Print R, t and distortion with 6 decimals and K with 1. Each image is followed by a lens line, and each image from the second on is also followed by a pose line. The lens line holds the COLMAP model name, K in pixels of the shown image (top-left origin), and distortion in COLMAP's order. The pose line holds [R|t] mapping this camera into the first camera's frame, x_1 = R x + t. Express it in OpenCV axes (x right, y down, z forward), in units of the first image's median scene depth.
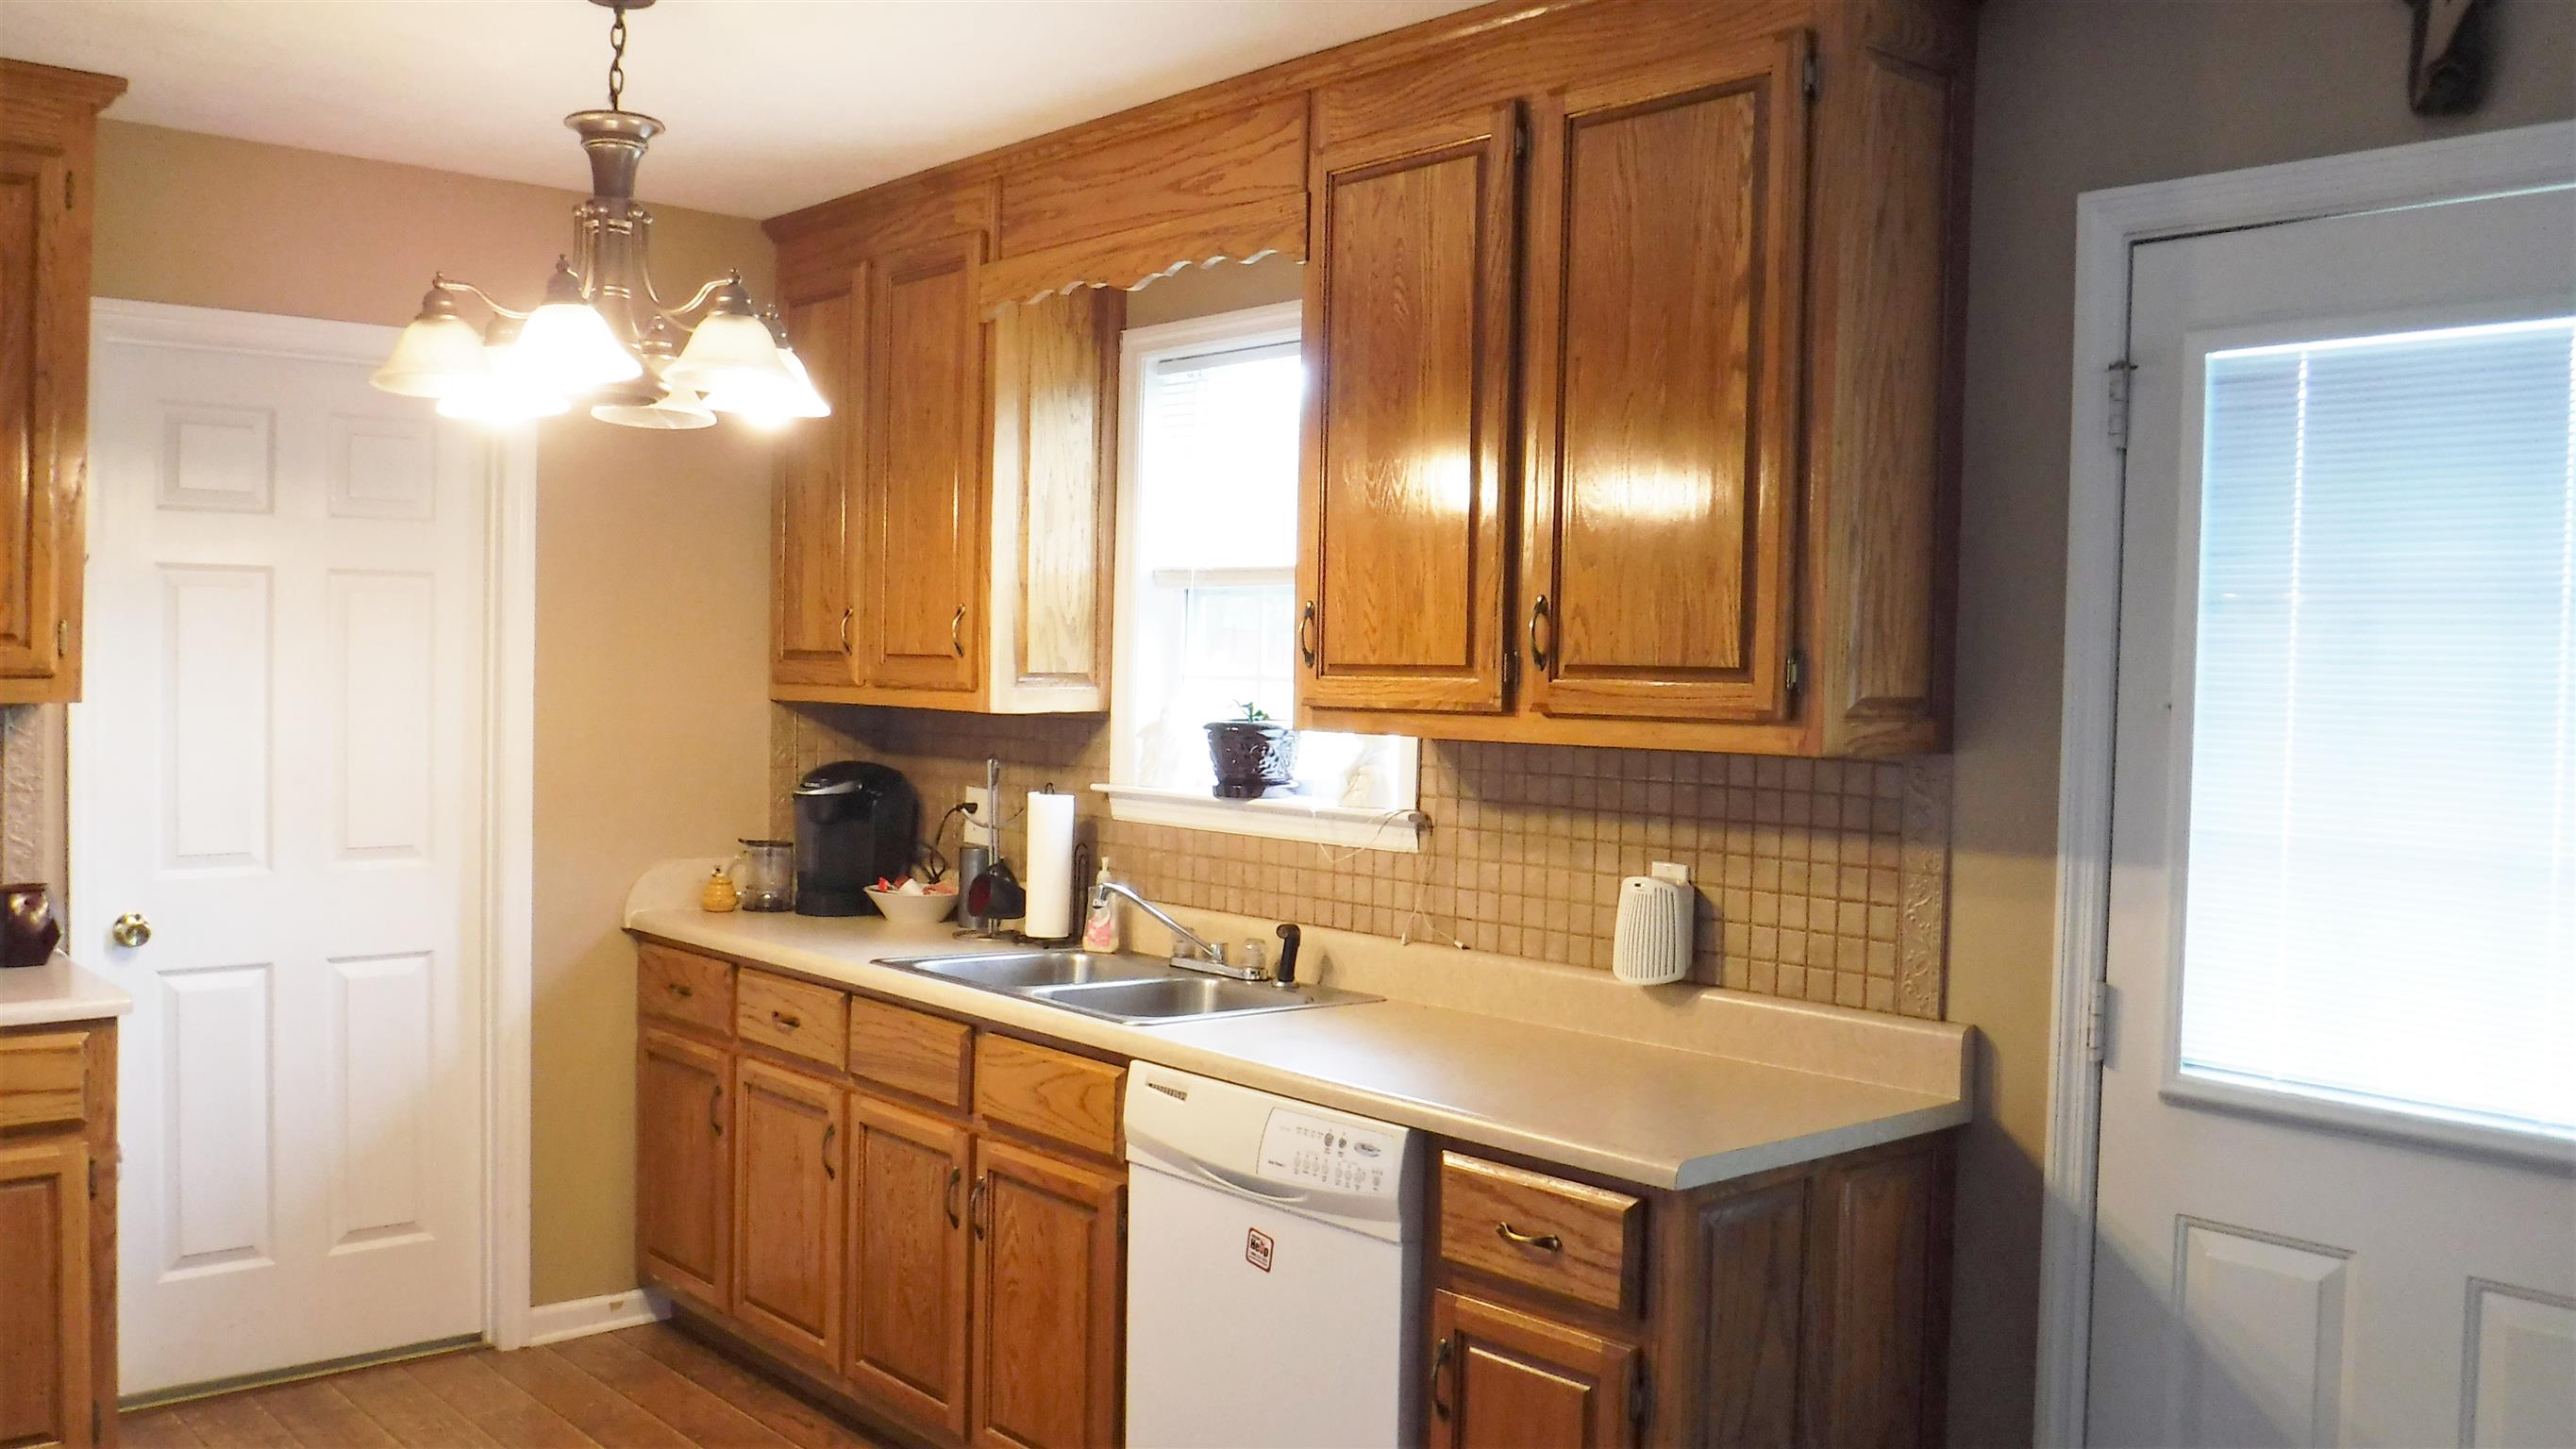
lens RADIAL K [[2150.8, 0, 1288.0], [0, 2150.8, 724.5], [0, 0, 1]] dist [-0.063595, 0.016421]
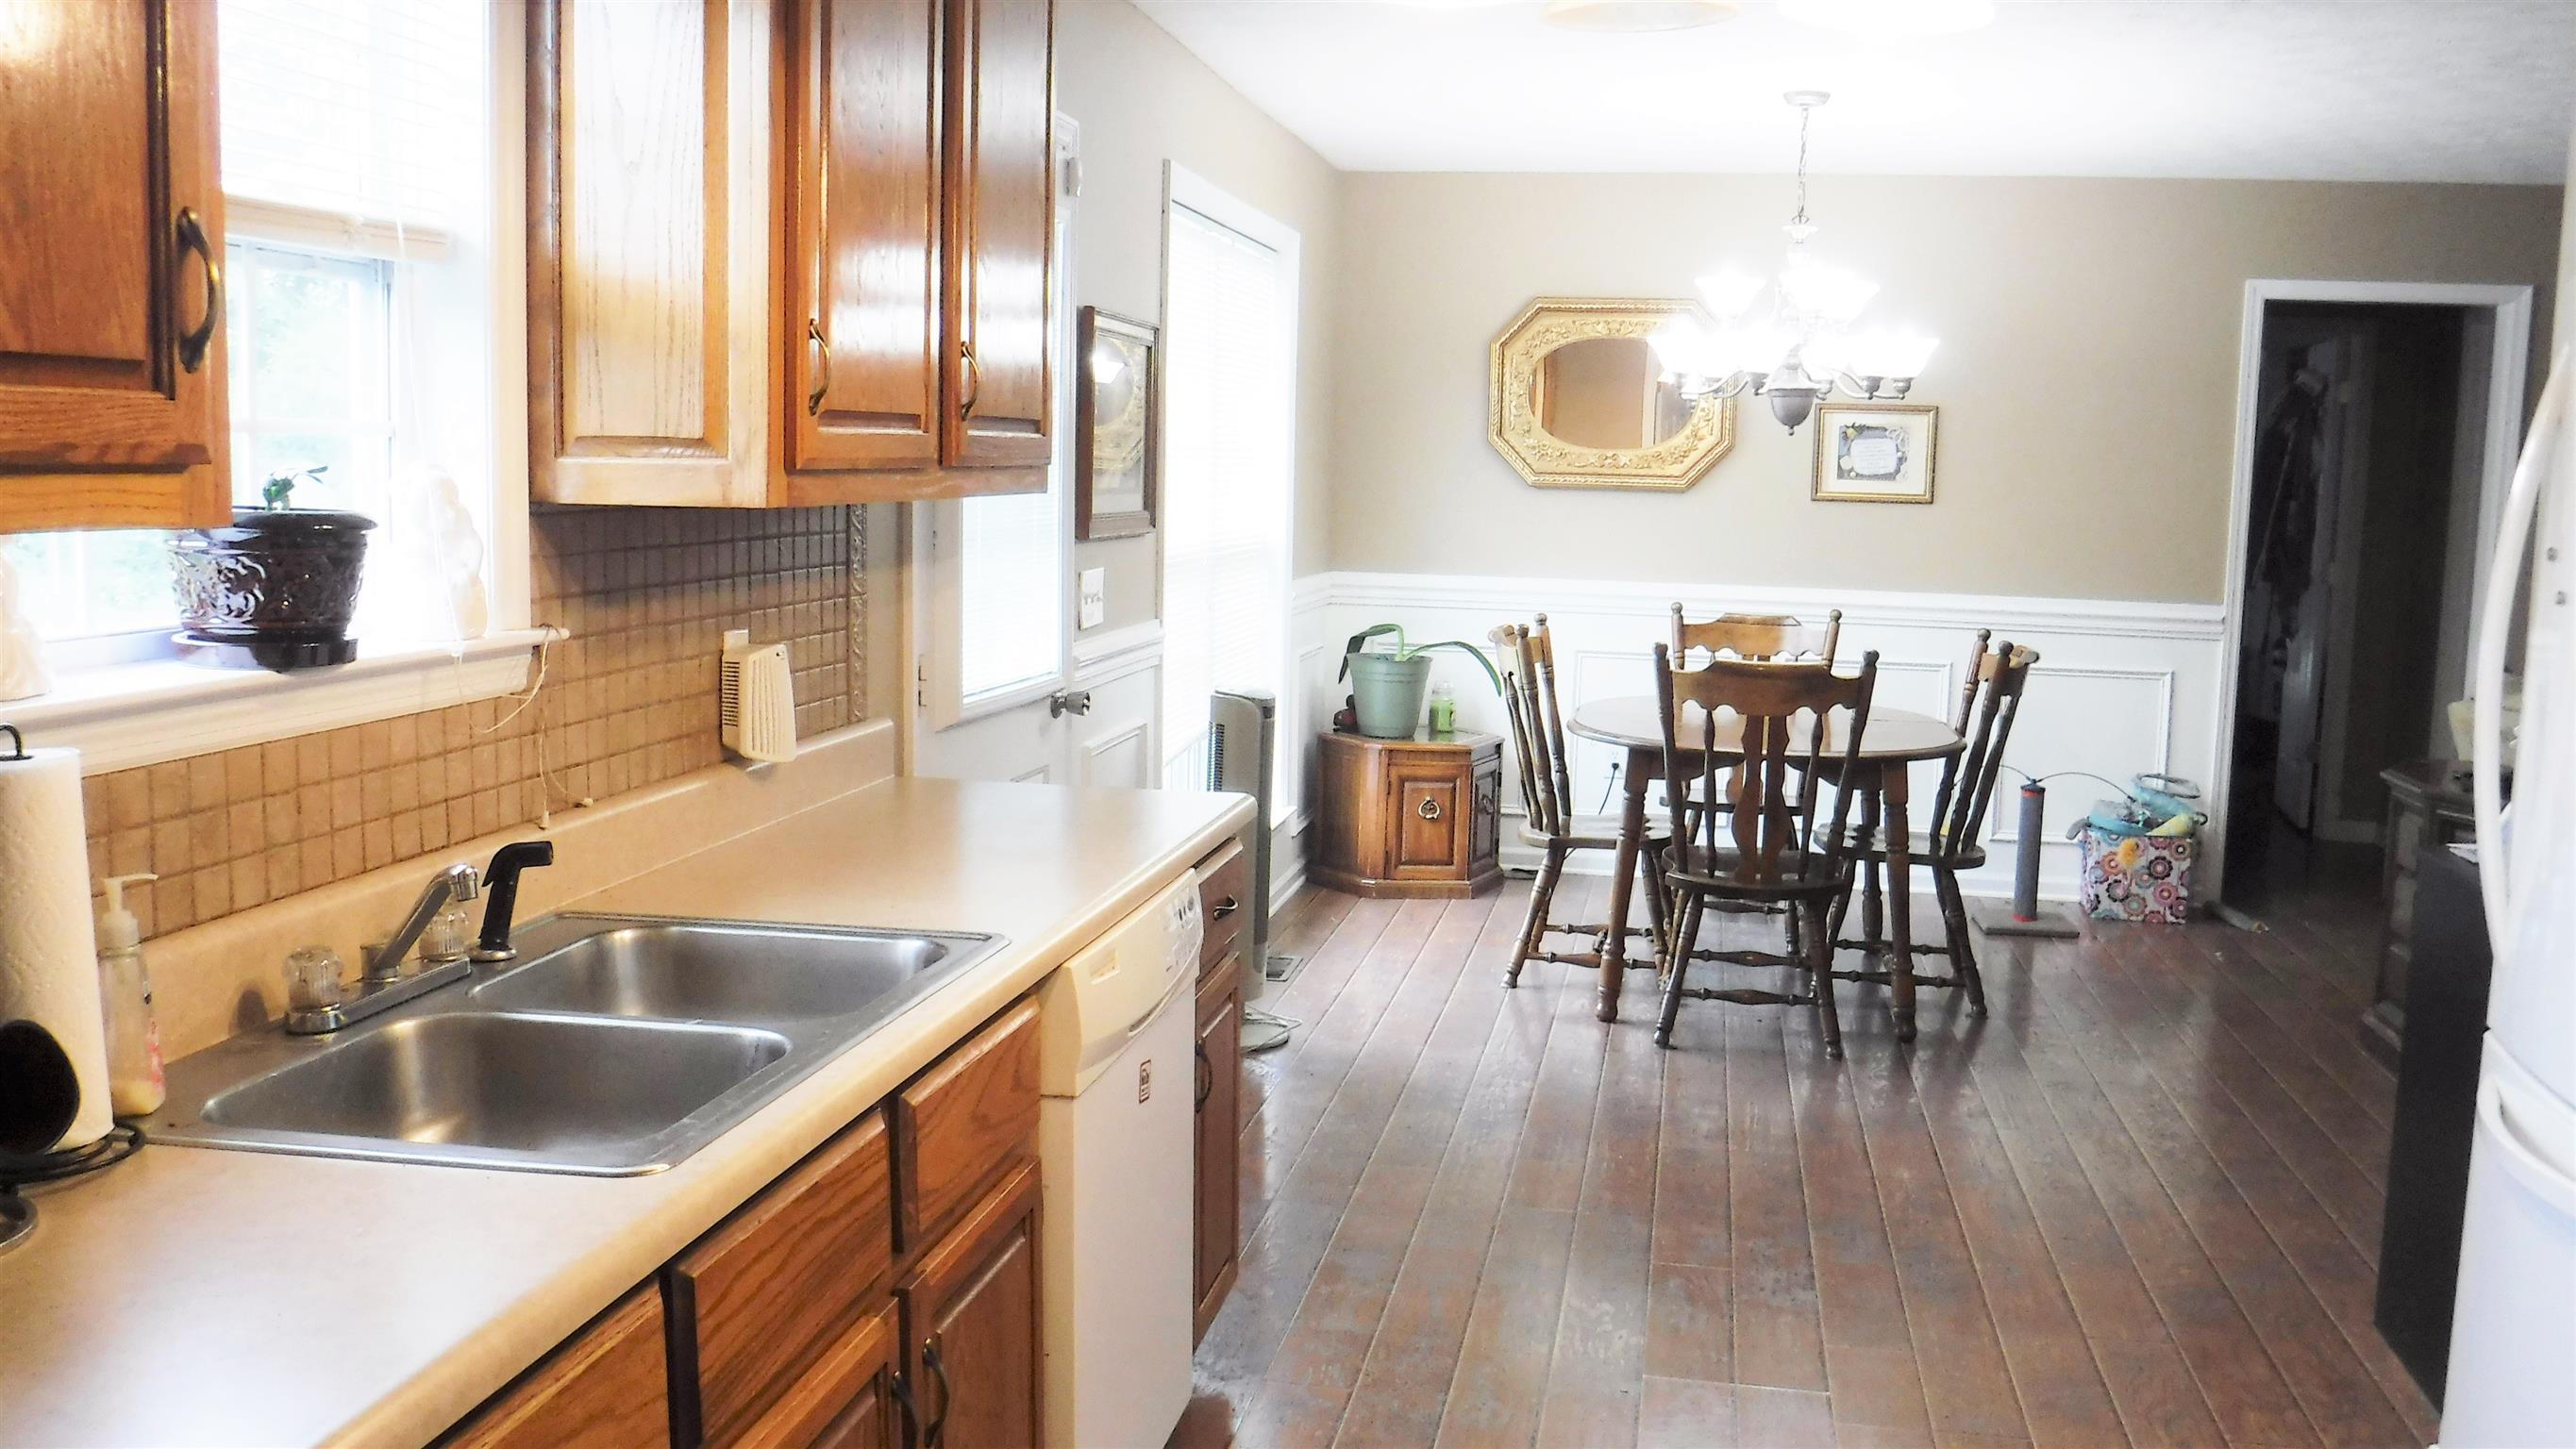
lens RADIAL K [[2158.9, 0, 1256.4], [0, 2158.9, 720.3], [0, 0, 1]] dist [-0.062099, 0.013594]
pose [[-0.604424, -0.128593, 0.786216, -0.597644], [-0.009986, 0.988032, 0.153924, -0.035051], [-0.796601, 0.085184, -0.598474, 1.219160]]
